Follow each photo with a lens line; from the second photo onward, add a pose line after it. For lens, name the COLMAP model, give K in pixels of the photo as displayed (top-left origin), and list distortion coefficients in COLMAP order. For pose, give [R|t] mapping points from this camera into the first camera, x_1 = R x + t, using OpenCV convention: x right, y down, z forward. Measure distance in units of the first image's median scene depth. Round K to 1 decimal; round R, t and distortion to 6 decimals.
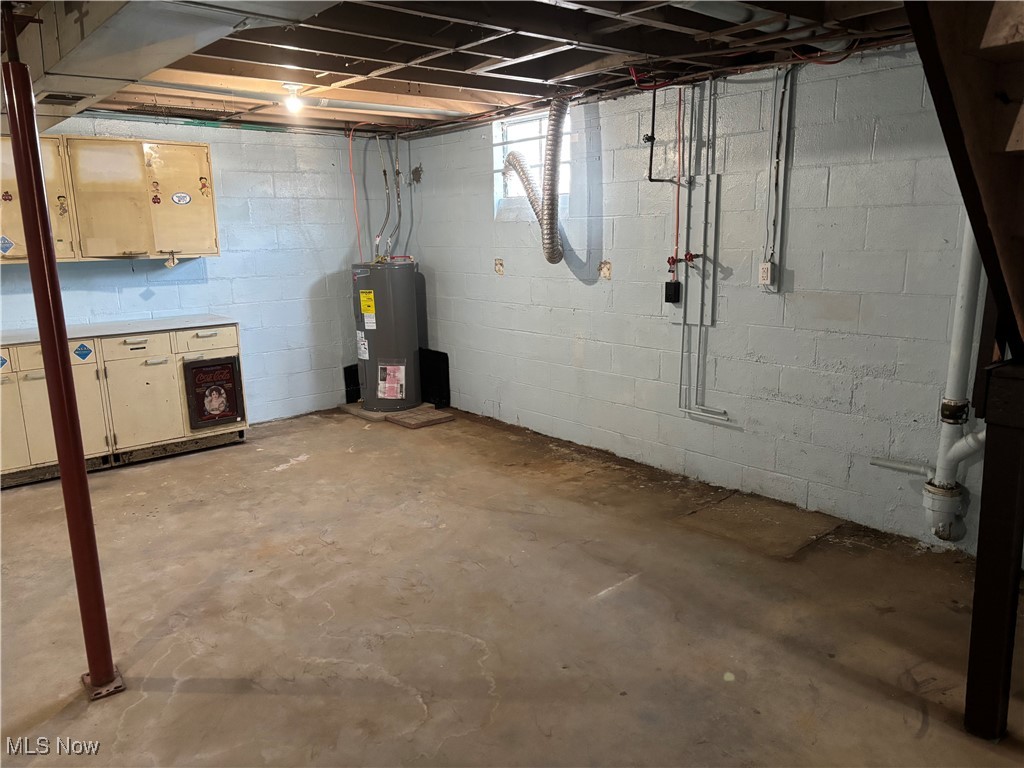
lens RADIAL K [[774.3, 0, 512.4], [0, 774.3, 391.1], [0, 0, 1]] dist [0.050787, -0.040994]
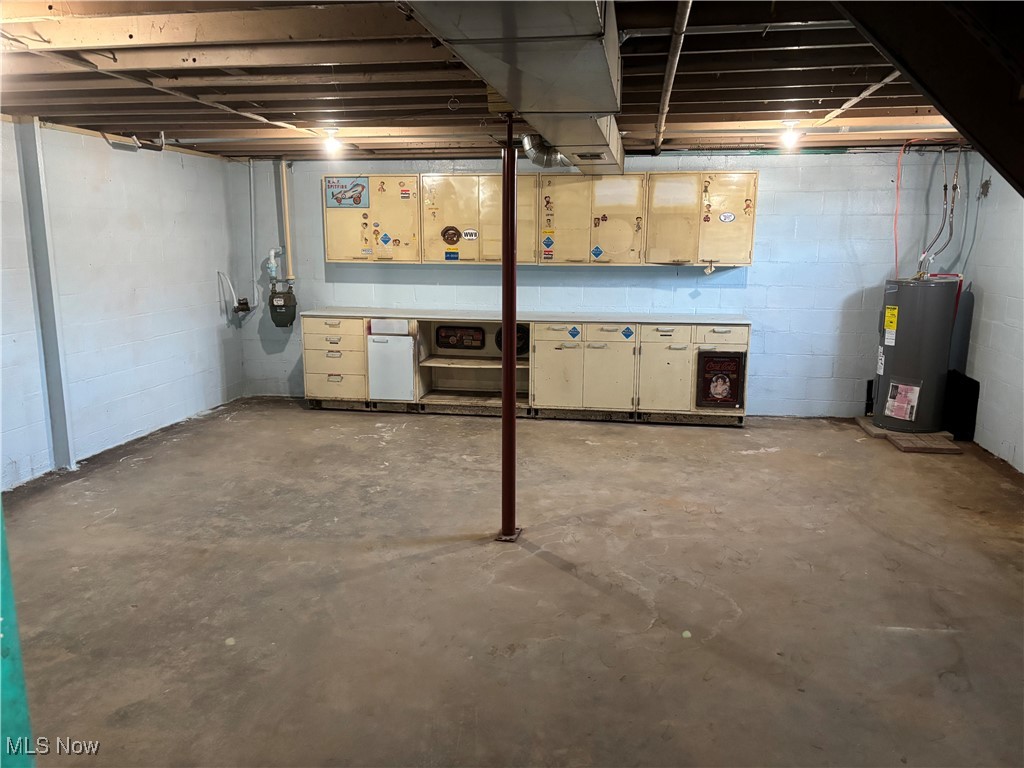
lens RADIAL K [[774.3, 0, 509.5], [0, 774.3, 394.2], [0, 0, 1]] dist [0.050787, -0.040994]
pose [[0.641197, 0.175194, -0.747110, 0.326464], [-0.174950, 0.981324, 0.079968, -0.016517], [0.747167, 0.079432, 0.659872, -0.026298]]
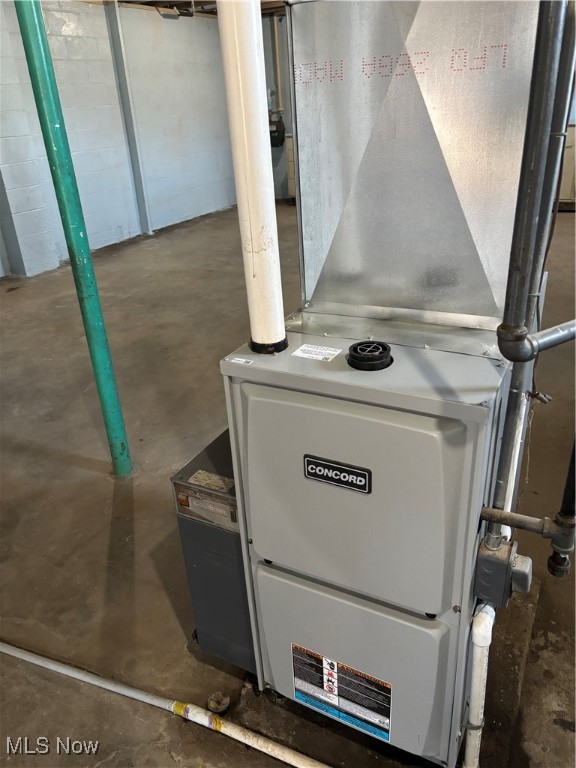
lens RADIAL K [[580.7, 0, 282.8], [0, 580.7, 382.6], [0, 0, 1]] dist [0.050787, -0.040994]
pose [[0.366610, 0.404191, -0.837989, 0.550214], [-0.140838, 0.914431, 0.379447, 0.030201], [0.919653, -0.021089, 0.392165, -0.014908]]
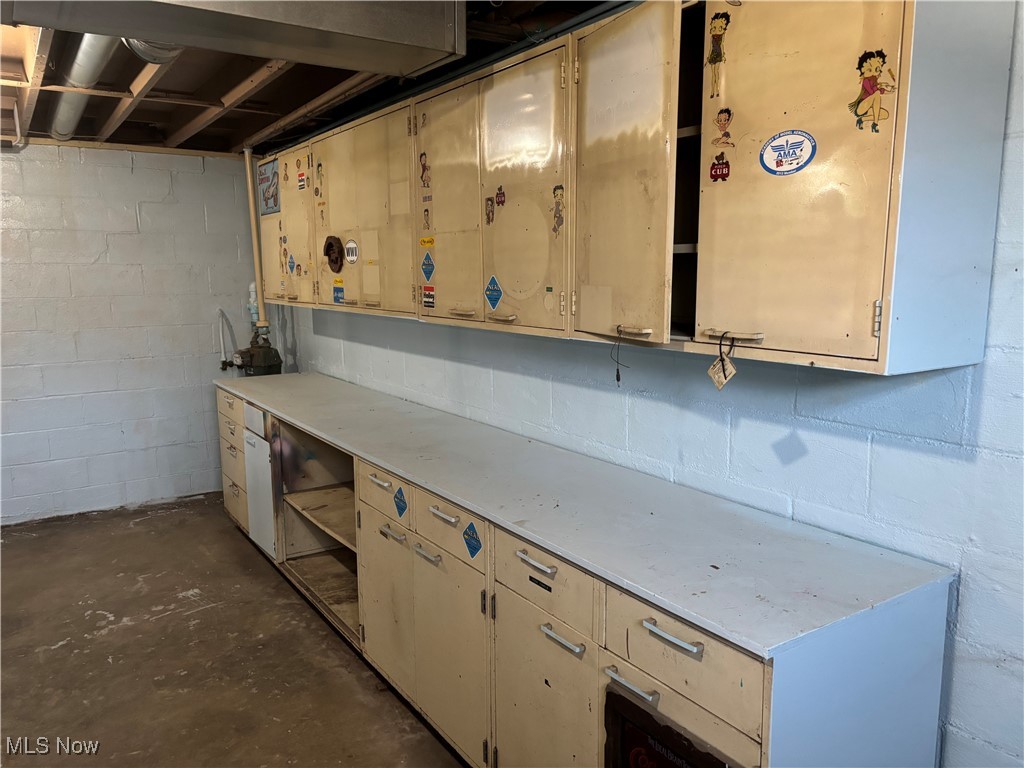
lens RADIAL K [[774.3, 0, 514.8], [0, 774.3, 383.7], [0, 0, 1]] dist [0.050787, -0.040994]
pose [[-0.121797, 0.169013, -0.978059, -0.135144], [-0.194172, 0.962299, 0.190470, -0.213383], [0.973377, 0.213110, -0.084388, 1.001328]]
